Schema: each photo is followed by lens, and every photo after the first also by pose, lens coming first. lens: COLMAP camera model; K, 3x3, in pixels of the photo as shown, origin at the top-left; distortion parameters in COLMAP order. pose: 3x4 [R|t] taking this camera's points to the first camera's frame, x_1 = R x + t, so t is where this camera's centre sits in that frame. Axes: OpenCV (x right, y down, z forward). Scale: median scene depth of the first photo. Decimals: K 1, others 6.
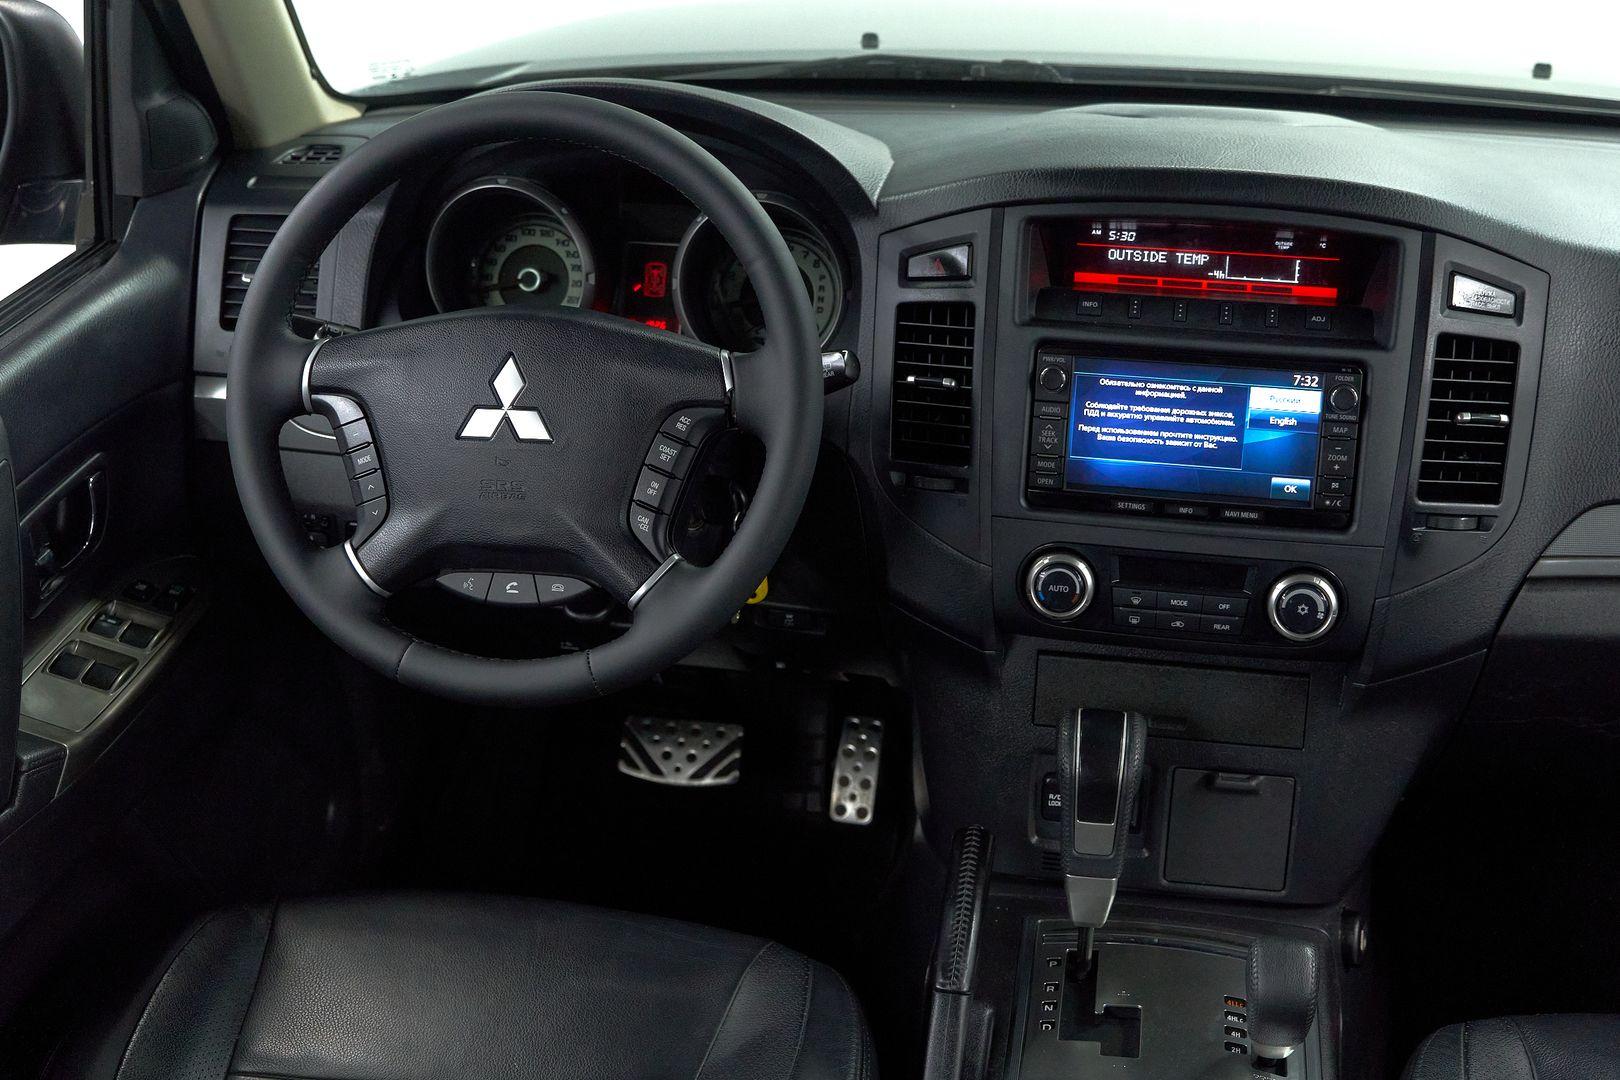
lens RADIAL K [[2116.6, 0, 789.8], [0, 2116.6, 539.6], [0, 0, 1]] dist [-0.021491, -0.051942]
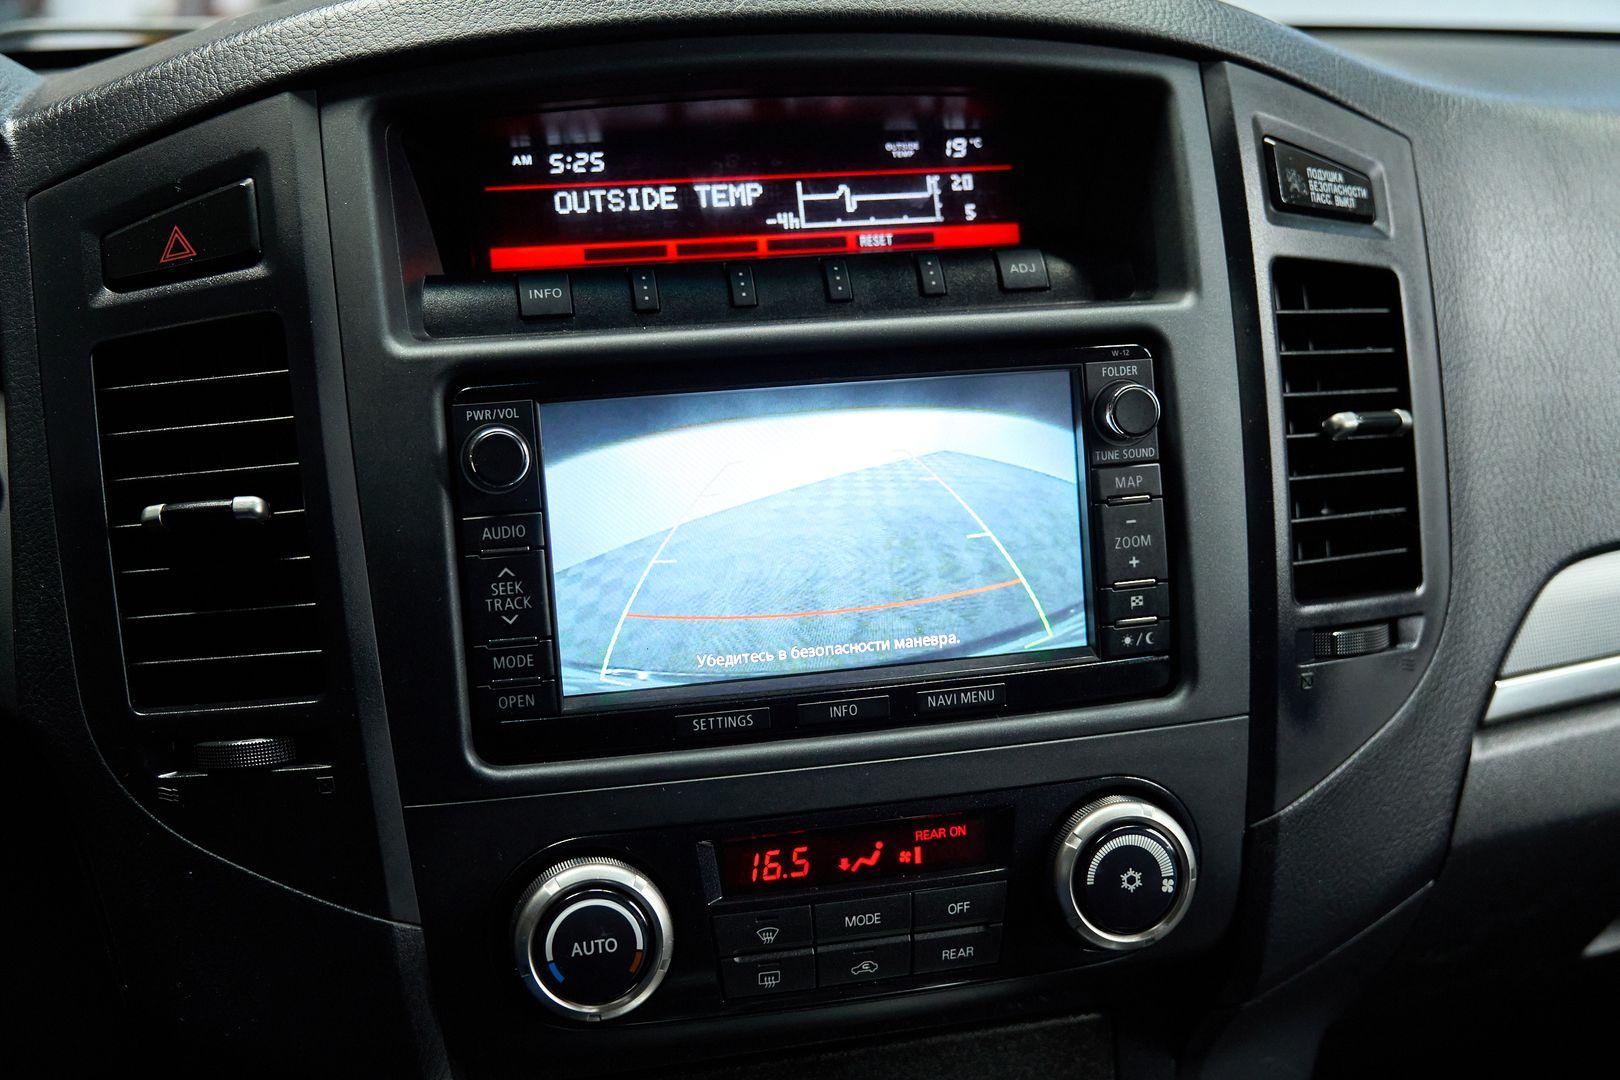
lens RADIAL K [[1864.7, 0, 818.8], [0, 1864.7, 558.4], [0, 0, 1]] dist [-0.016183, -0.006208]
pose [[0.918178, -0.141072, 0.370199, 0.040864], [0.184083, 0.979370, -0.083360, -0.012979], [-0.350802, 0.144686, 0.925205, 0.614176]]
